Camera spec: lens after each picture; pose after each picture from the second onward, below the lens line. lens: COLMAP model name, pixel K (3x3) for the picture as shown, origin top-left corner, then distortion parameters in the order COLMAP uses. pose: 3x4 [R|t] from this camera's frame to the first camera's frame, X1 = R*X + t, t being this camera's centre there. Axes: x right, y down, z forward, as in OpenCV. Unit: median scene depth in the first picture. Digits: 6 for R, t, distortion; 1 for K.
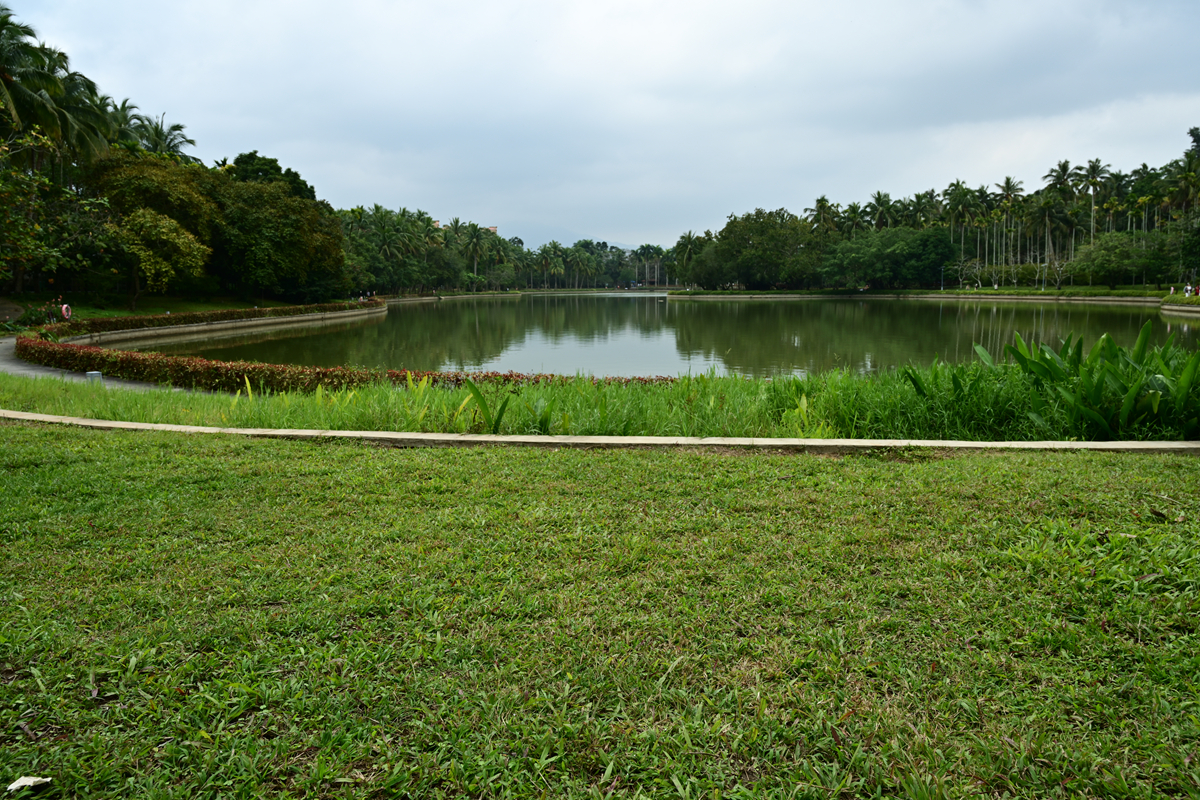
lens RADIAL K [[792.8, 0, 600.0], [0, 792.8, 400.0], [0, 0, 1]] dist [0.002400, 0.003264]
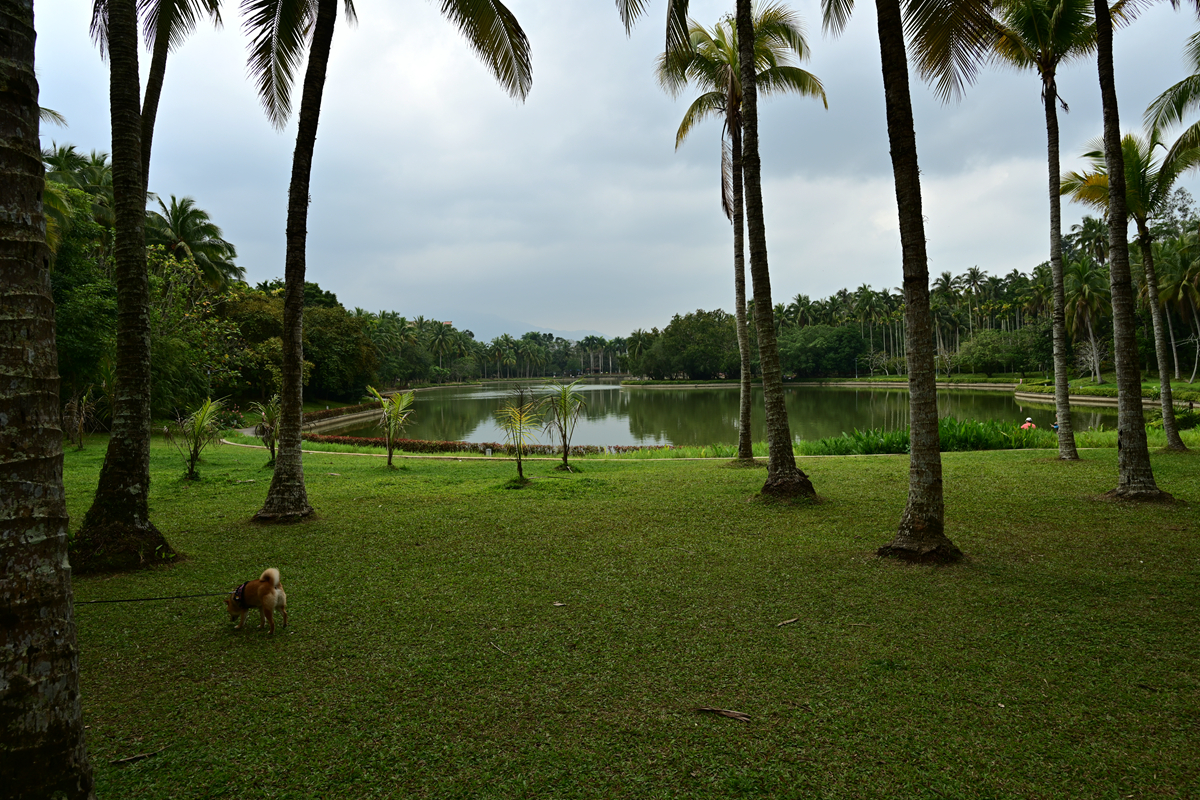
lens RADIAL K [[792.8, 0, 600.0], [0, 792.8, 400.0], [0, 0, 1]] dist [0.002400, 0.003264]
pose [[0.996269, -0.016935, 0.084625, -0.043241], [0.025776, 0.994191, -0.104500, 0.006381], [-0.082364, 0.106291, 0.990918, -0.117210]]
